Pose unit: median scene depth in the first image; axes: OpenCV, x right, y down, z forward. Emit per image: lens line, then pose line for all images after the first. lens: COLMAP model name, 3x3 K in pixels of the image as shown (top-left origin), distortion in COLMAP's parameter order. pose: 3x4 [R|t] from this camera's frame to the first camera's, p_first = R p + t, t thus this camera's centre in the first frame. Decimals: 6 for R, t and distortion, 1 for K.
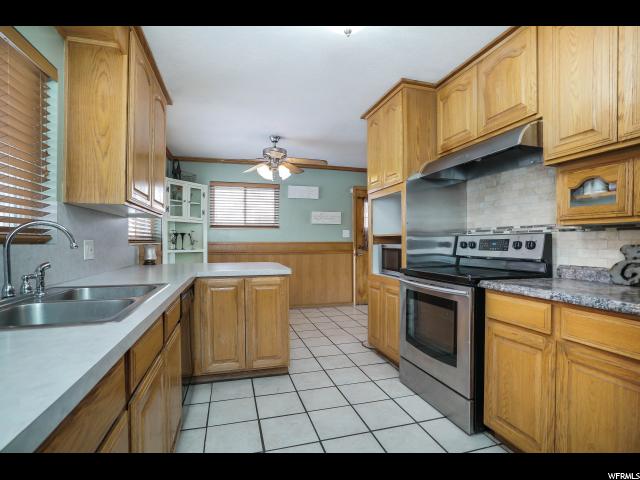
lens RADIAL K [[310.4, 0, 310.4], [0, 310.4, 242.1], [0, 0, 1]] dist [-0.061792, 0.042273]
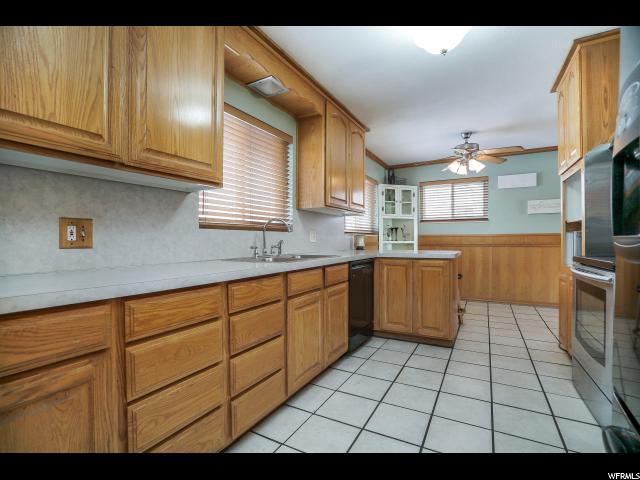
lens RADIAL K [[301.4, 0, 321.5], [0, 301.4, 241.9], [0, 0, 1]] dist [-0.042912, 0.000745]
pose [[0.710734, -0.000339, -0.703461, 0.248002], [0.002374, 0.999995, 0.001917, 0.027629], [0.703457, -0.003032, 0.710731, -0.072411]]
